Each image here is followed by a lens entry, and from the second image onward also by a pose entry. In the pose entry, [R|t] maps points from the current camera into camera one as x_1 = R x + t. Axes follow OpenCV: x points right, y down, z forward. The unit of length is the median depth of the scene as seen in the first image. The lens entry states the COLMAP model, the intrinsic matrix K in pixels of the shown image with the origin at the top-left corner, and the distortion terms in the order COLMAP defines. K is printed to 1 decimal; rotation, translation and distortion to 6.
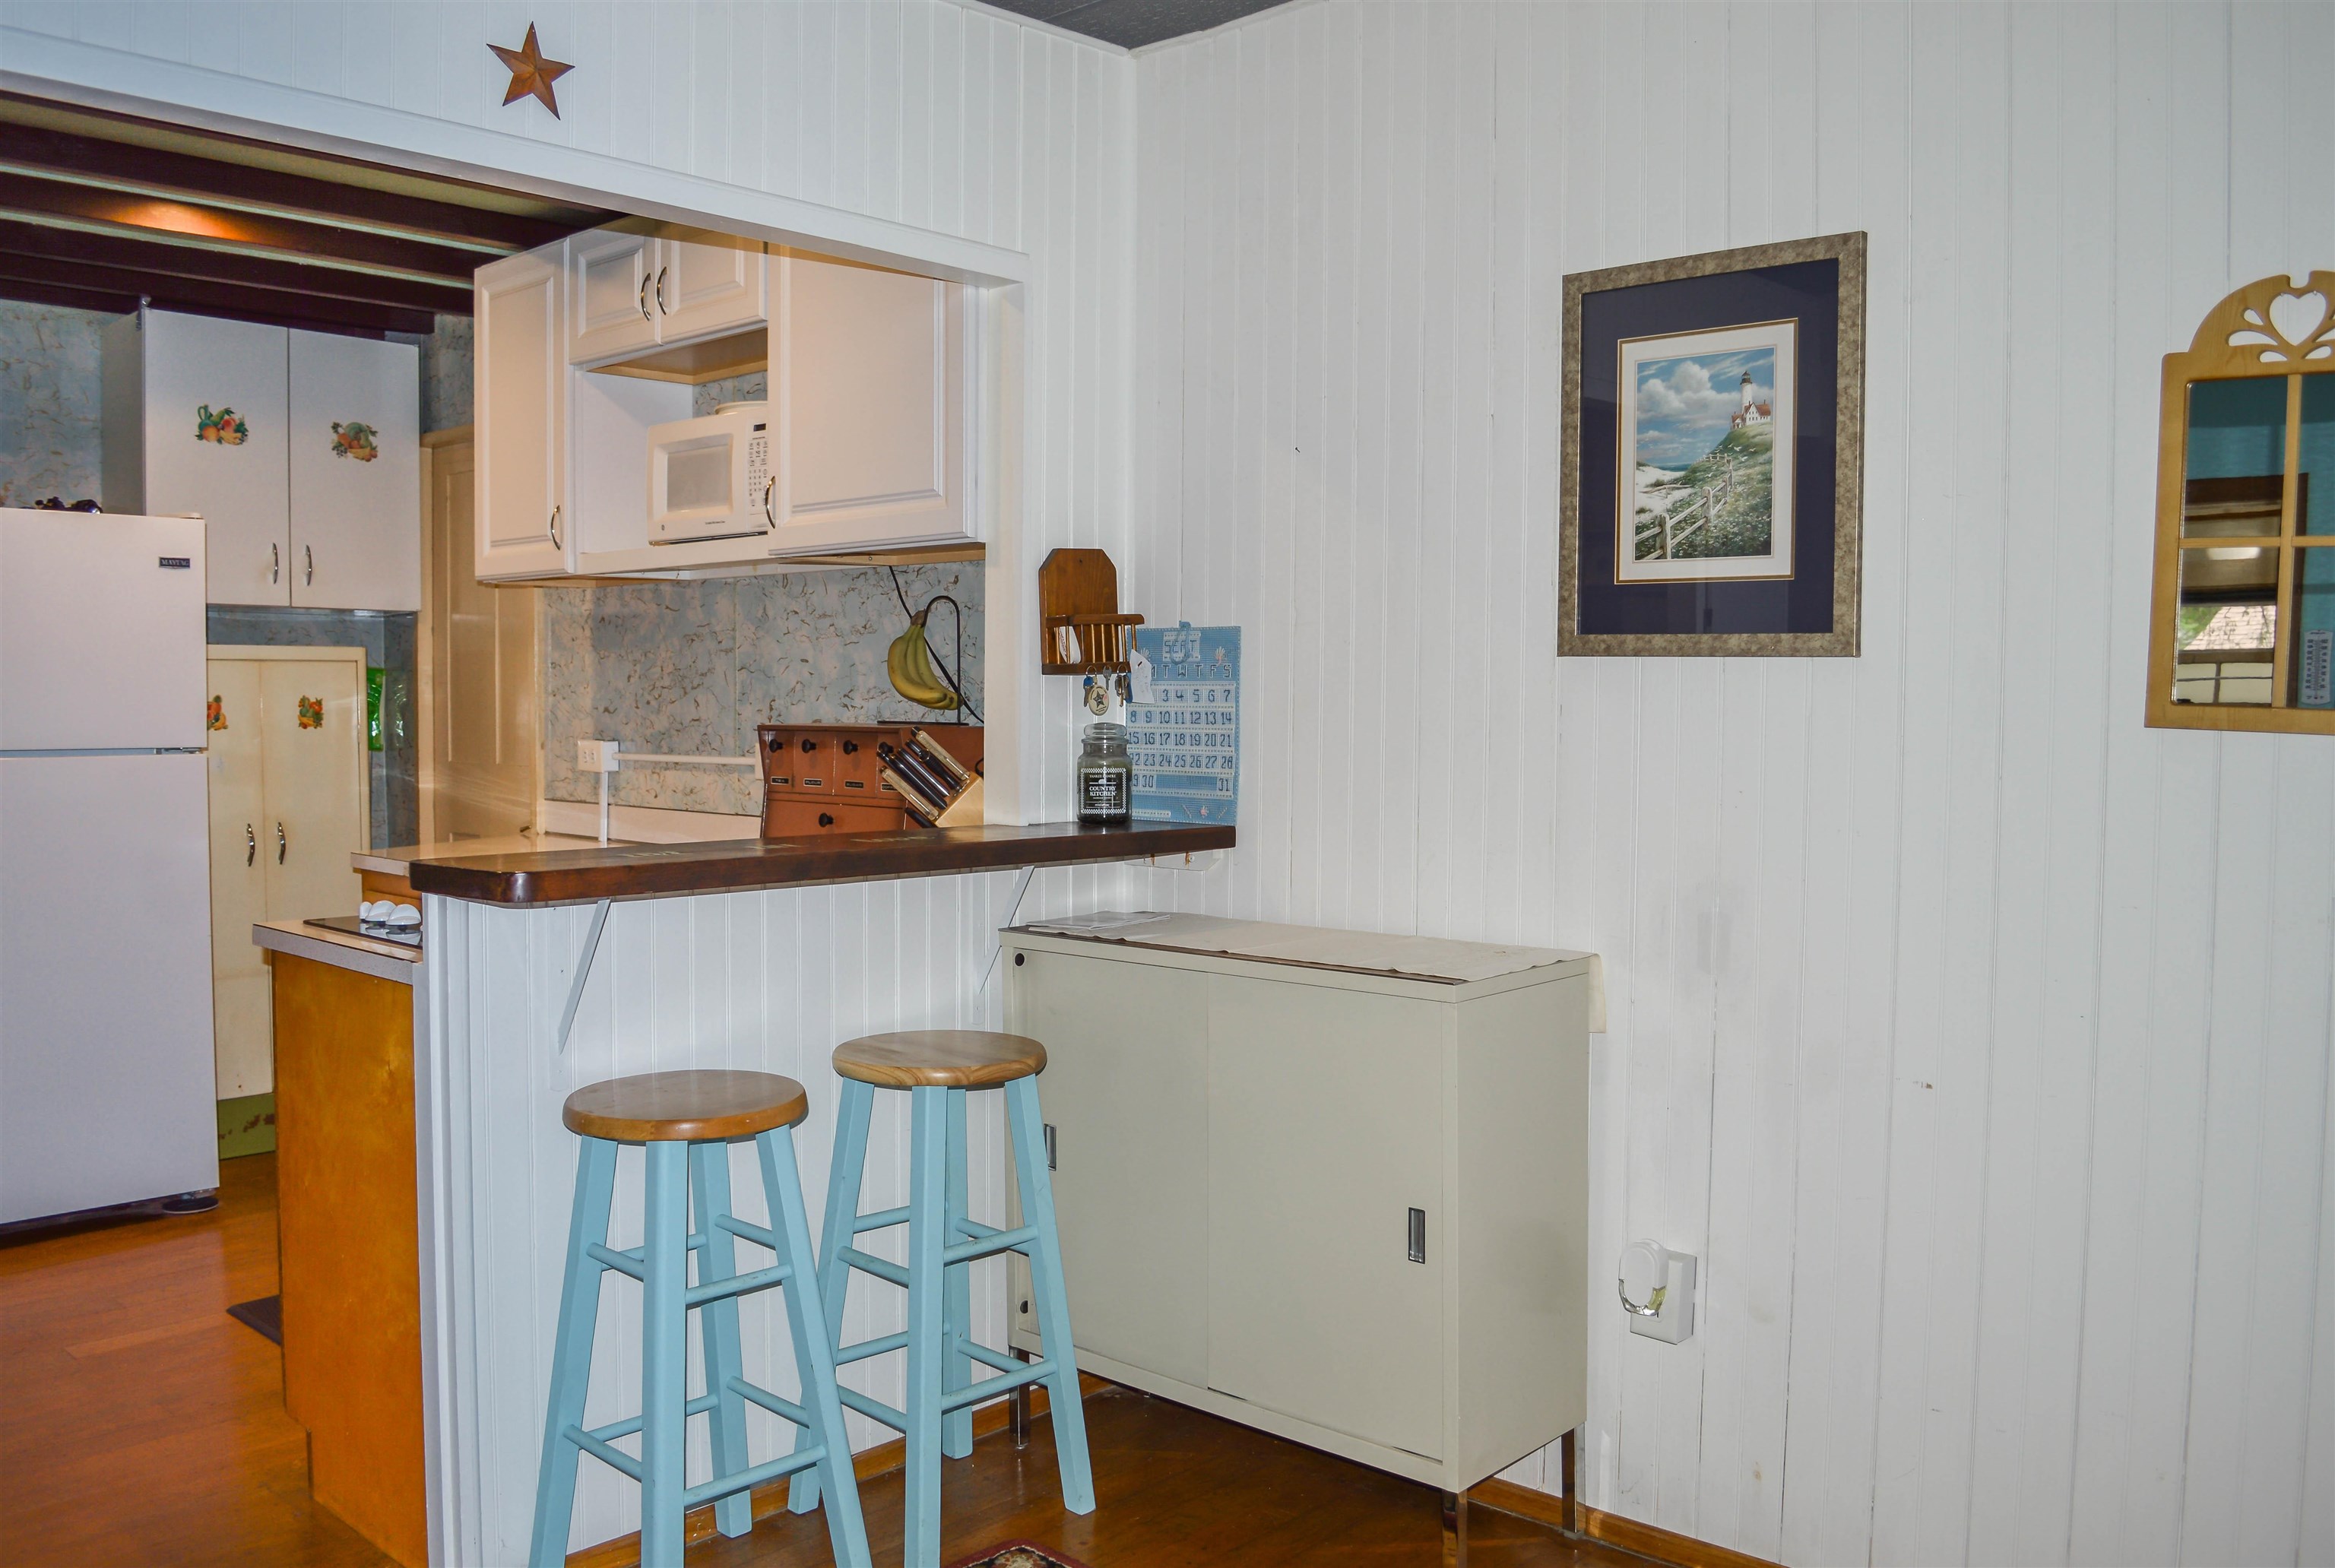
lens RADIAL K [[1914.1, 0, 1166.5], [0, 1914.1, 787.2], [0, 0, 1]] dist [-0.082071, 0.000759]
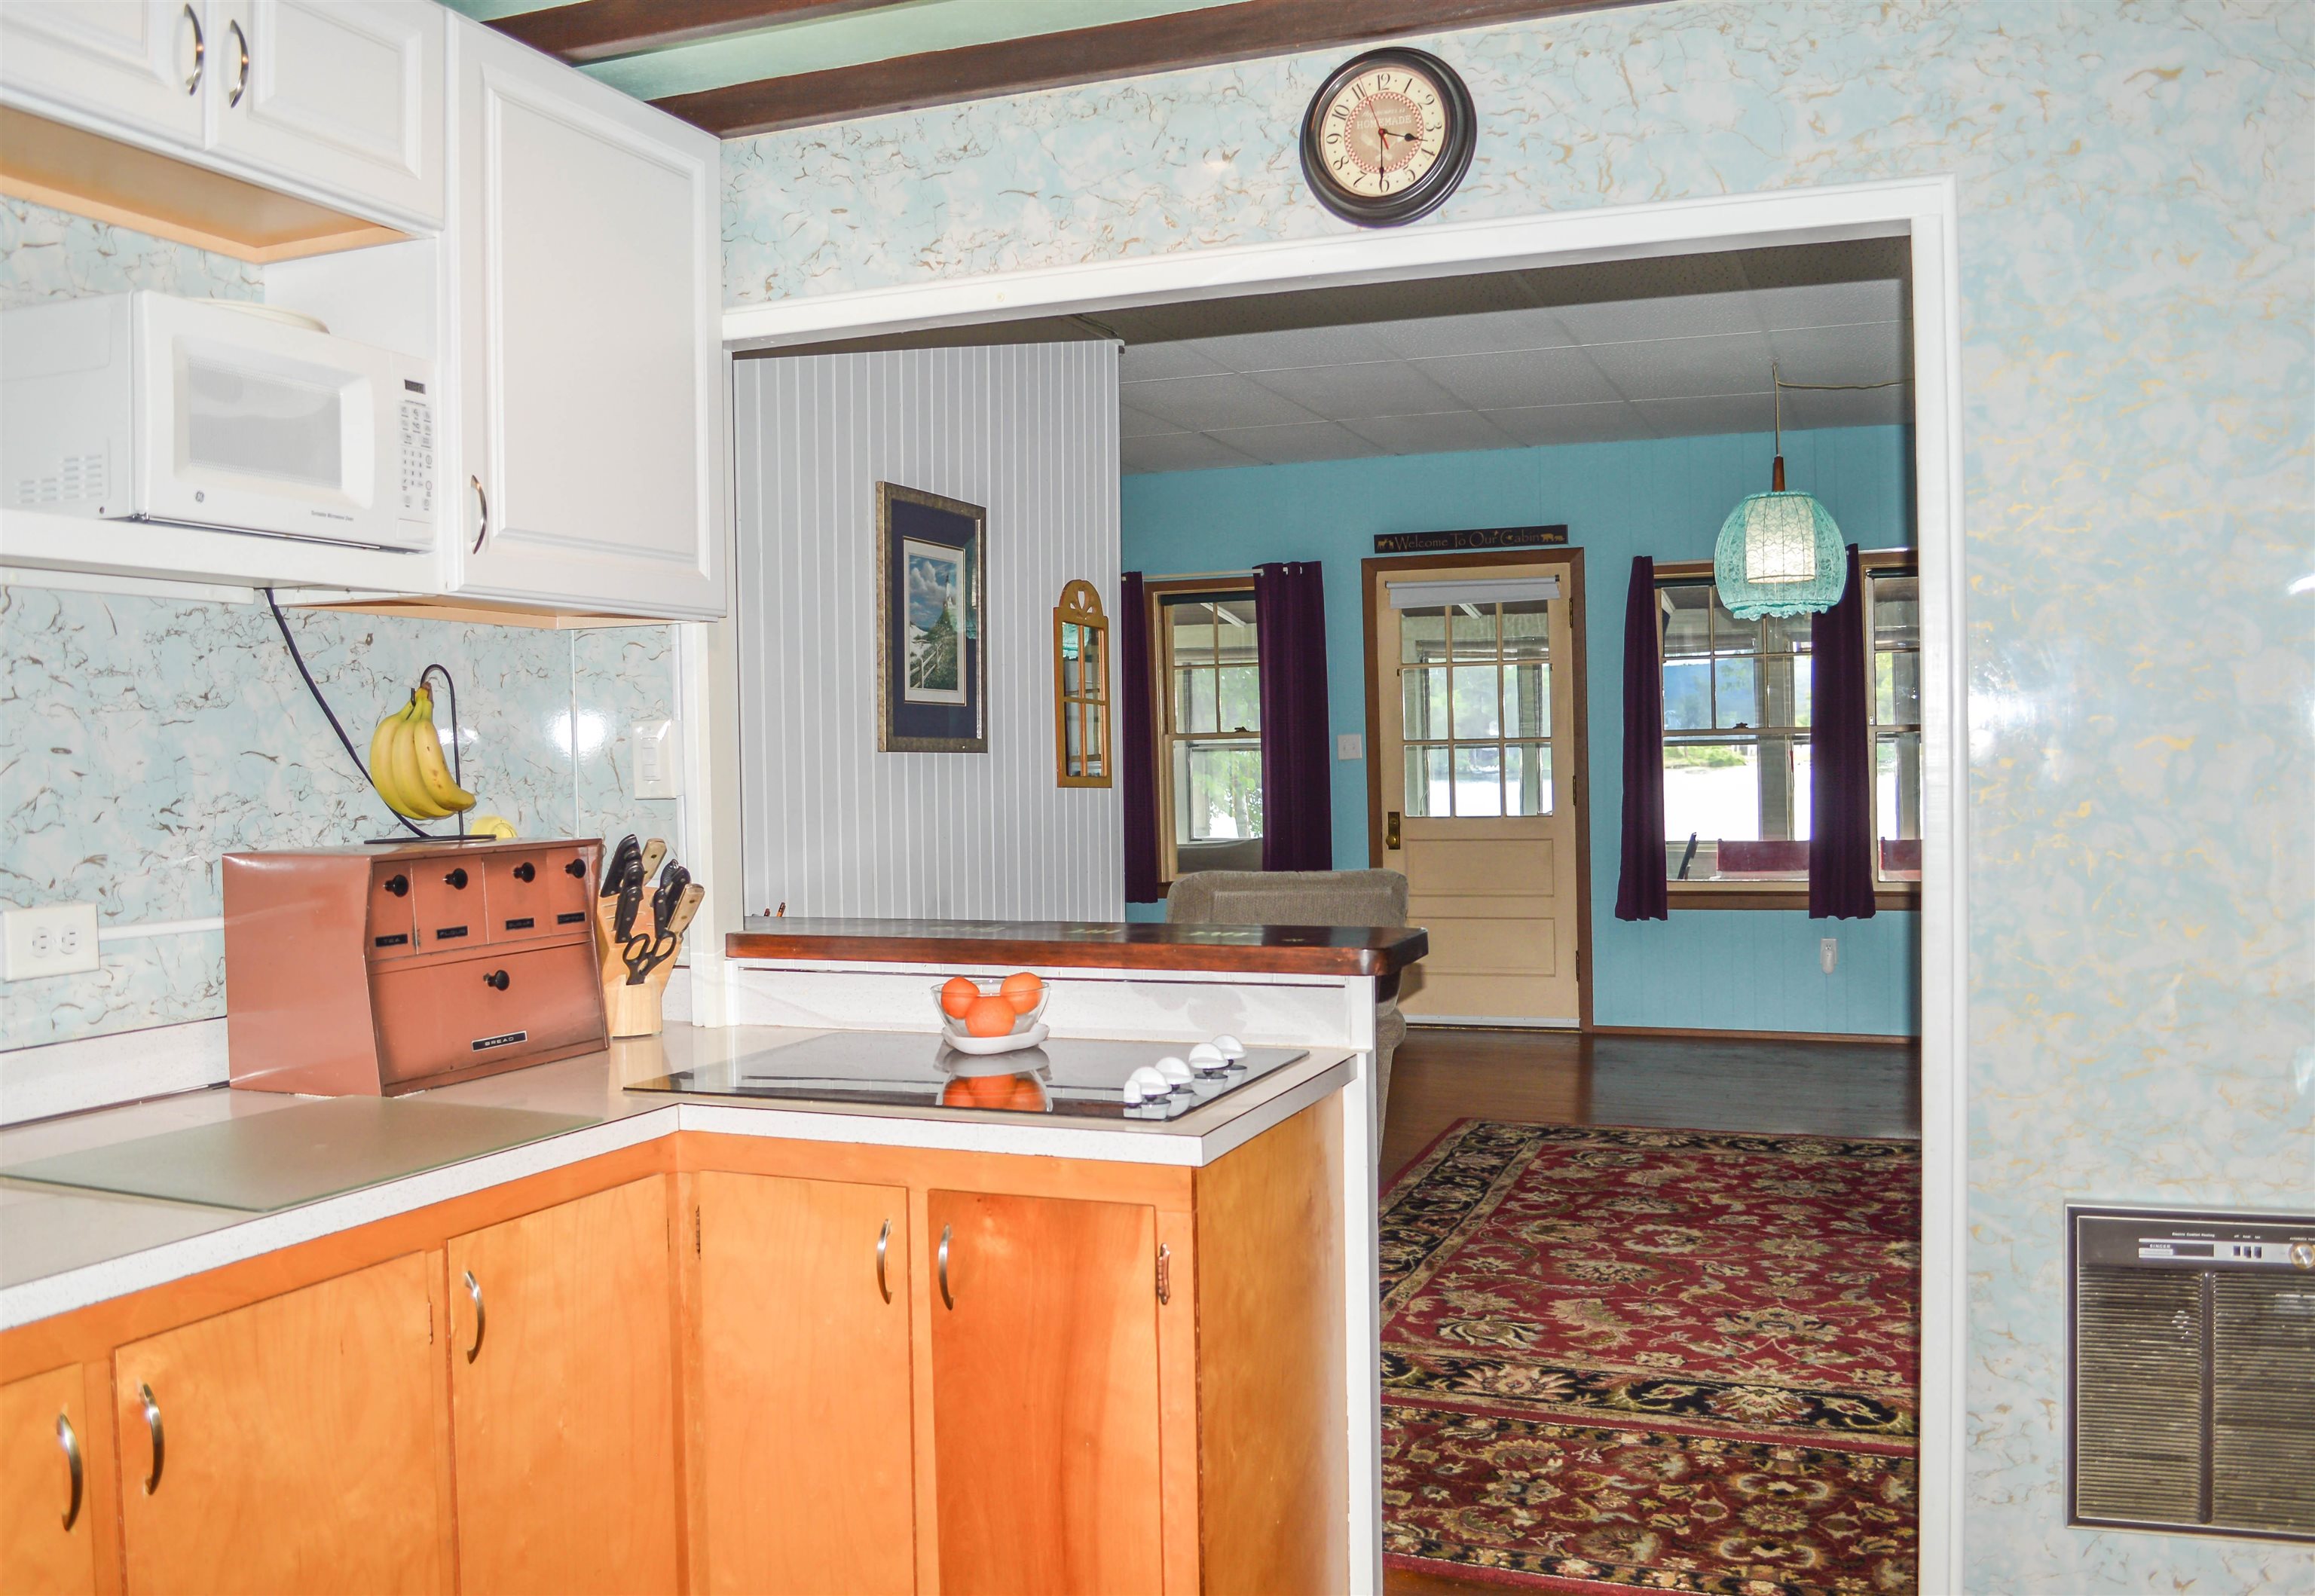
lens RADIAL K [[1990.2, 0, 1163.7], [0, 1990.2, 803.4], [0, 0, 1]] dist [-0.081063, 0.018335]
pose [[-0.376667, -0.025083, 0.926009, -1.264132], [0.053038, 0.997410, 0.048591, -0.094328], [-0.924829, 0.067416, -0.374361, 1.406458]]
